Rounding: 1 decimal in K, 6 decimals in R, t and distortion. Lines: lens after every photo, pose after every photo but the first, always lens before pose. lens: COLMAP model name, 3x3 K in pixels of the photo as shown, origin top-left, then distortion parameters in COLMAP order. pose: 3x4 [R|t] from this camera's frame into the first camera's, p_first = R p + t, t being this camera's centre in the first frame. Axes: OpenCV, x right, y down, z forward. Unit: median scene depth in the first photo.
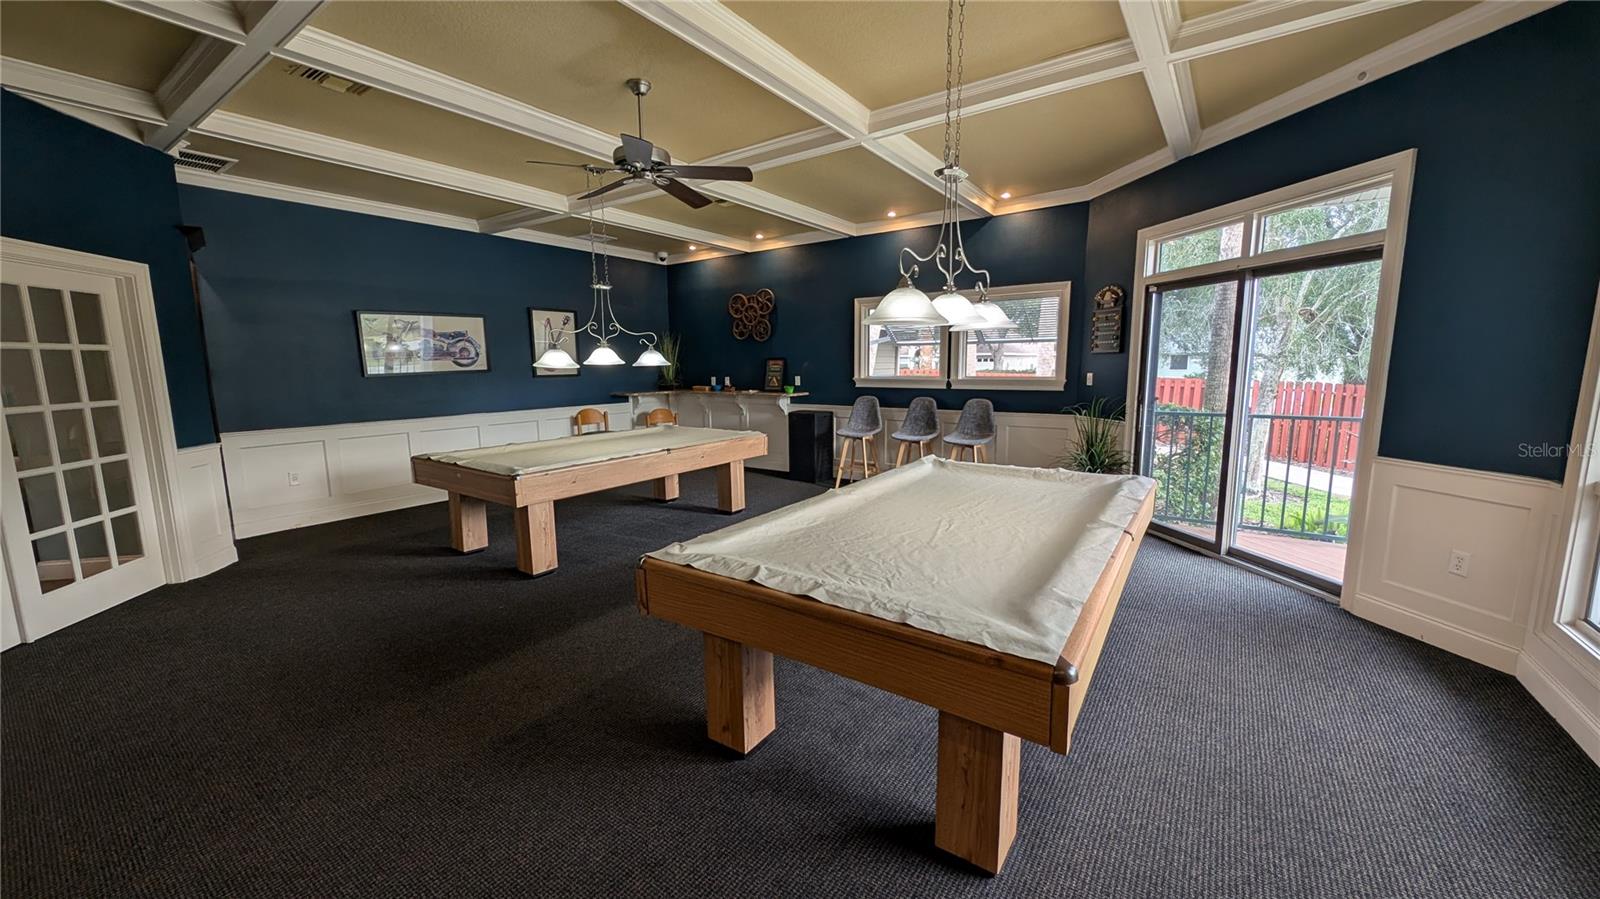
lens RADIAL K [[604.6, 0, 800.0], [0, 604.6, 449.5], [0, 0, 1]] dist [0.001627, 0.000068]
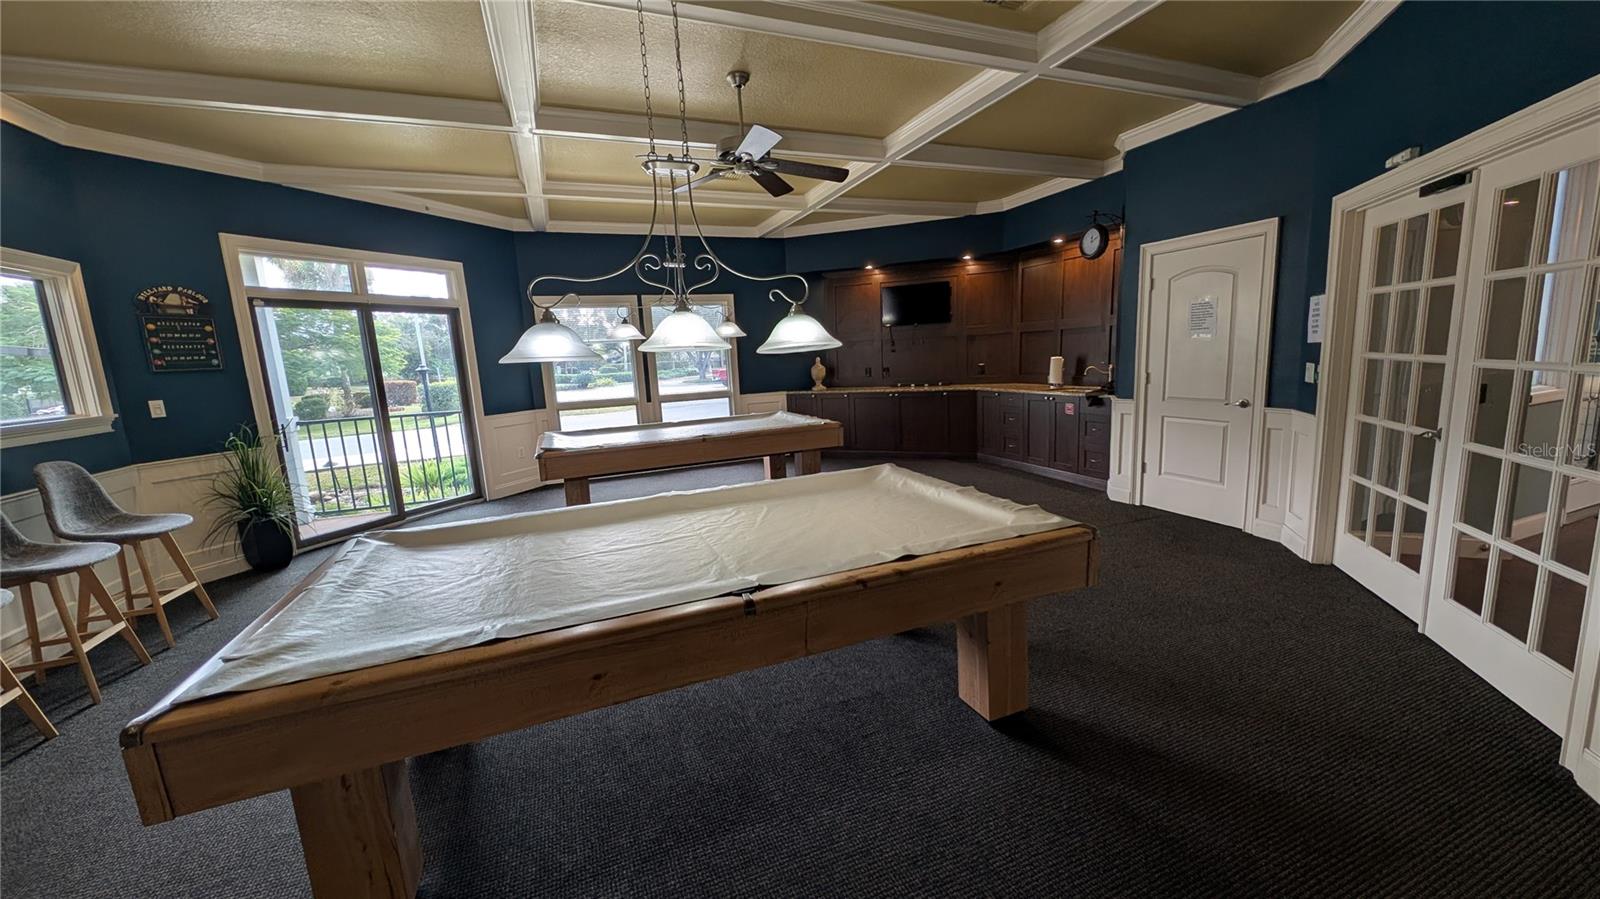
lens RADIAL K [[604.6, 0, 800.0], [0, 604.6, 449.5], [0, 0, 1]] dist [0.001627, 0.000068]
pose [[-0.829257, -0.038954, 0.557508, -0.669674], [0.137729, 0.952555, 0.271421, -0.192493], [-0.541630, 0.301863, -0.784548, 1.392790]]
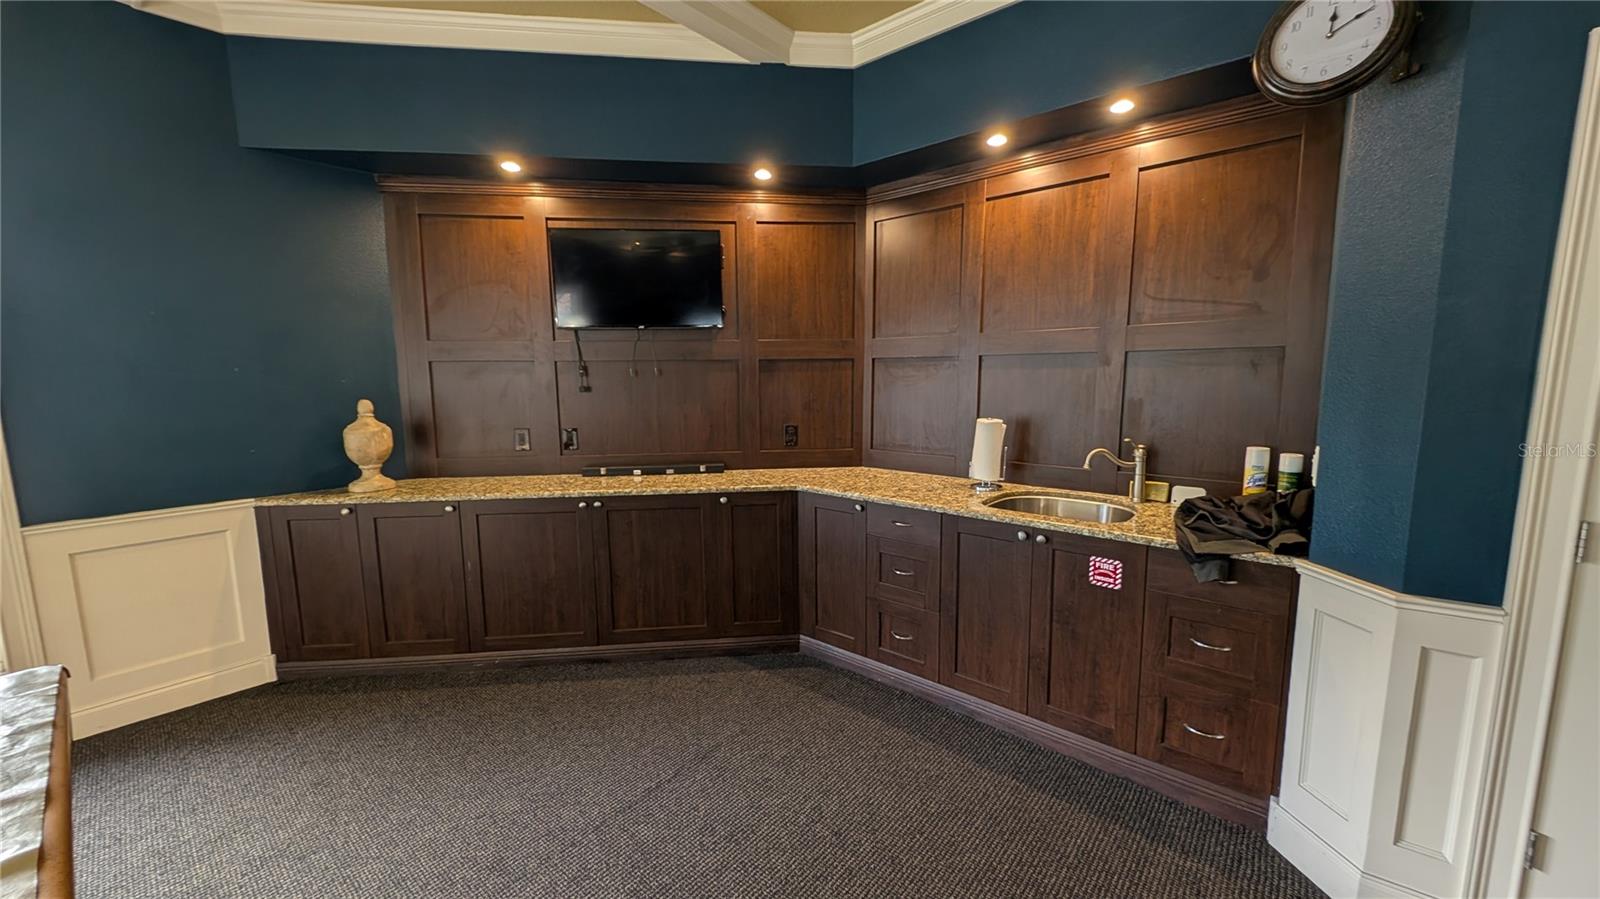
lens RADIAL K [[604.6, 0, 800.0], [0, 604.6, 449.5], [0, 0, 1]] dist [0.001627, 0.000068]
pose [[-0.995399, 0.006944, 0.095564, -0.527845], [0.032642, 0.962285, 0.270079, -0.152467], [-0.090084, 0.271956, -0.958084, 1.095851]]
